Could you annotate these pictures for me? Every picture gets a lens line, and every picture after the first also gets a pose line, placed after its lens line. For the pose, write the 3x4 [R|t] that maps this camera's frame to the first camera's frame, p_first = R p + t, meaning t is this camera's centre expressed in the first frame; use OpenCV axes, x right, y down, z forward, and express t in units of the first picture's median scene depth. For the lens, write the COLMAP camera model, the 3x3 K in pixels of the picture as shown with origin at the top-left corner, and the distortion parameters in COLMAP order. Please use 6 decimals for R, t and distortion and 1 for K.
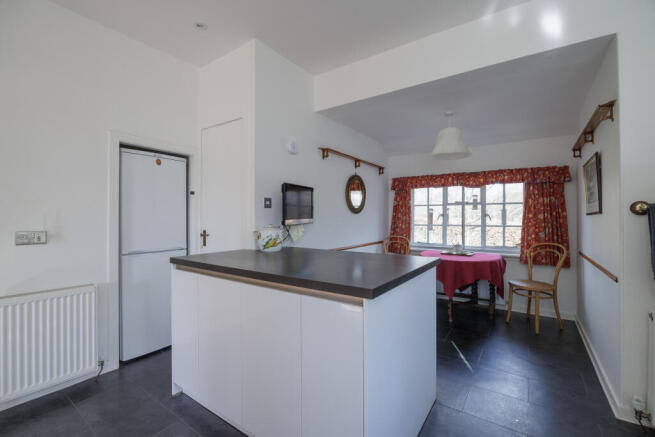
lens RADIAL K [[288.3, 0, 326.7], [0, 288.3, 219.9], [0, 0, 1]] dist [-0.015072, 0.001083]
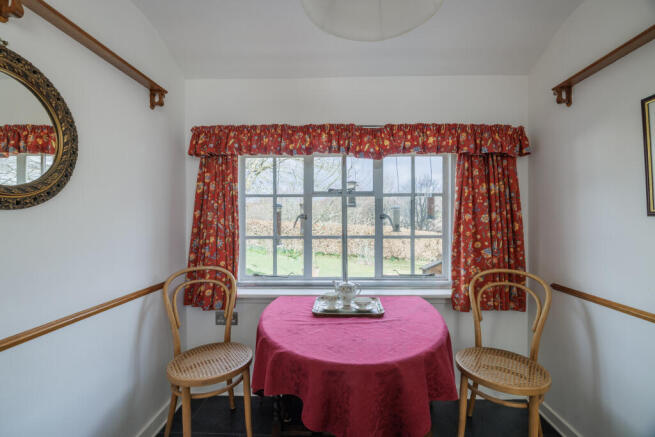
lens RADIAL K [[288.3, 0, 327.1], [0, 288.3, 219.4], [0, 0, 1]] dist [-0.015072, 0.001083]
pose [[0.840883, -0.005482, 0.541189, 0.176647], [0.008154, 0.999964, -0.002541, -0.009944], [-0.541155, 0.006549, 0.840897, 0.580454]]
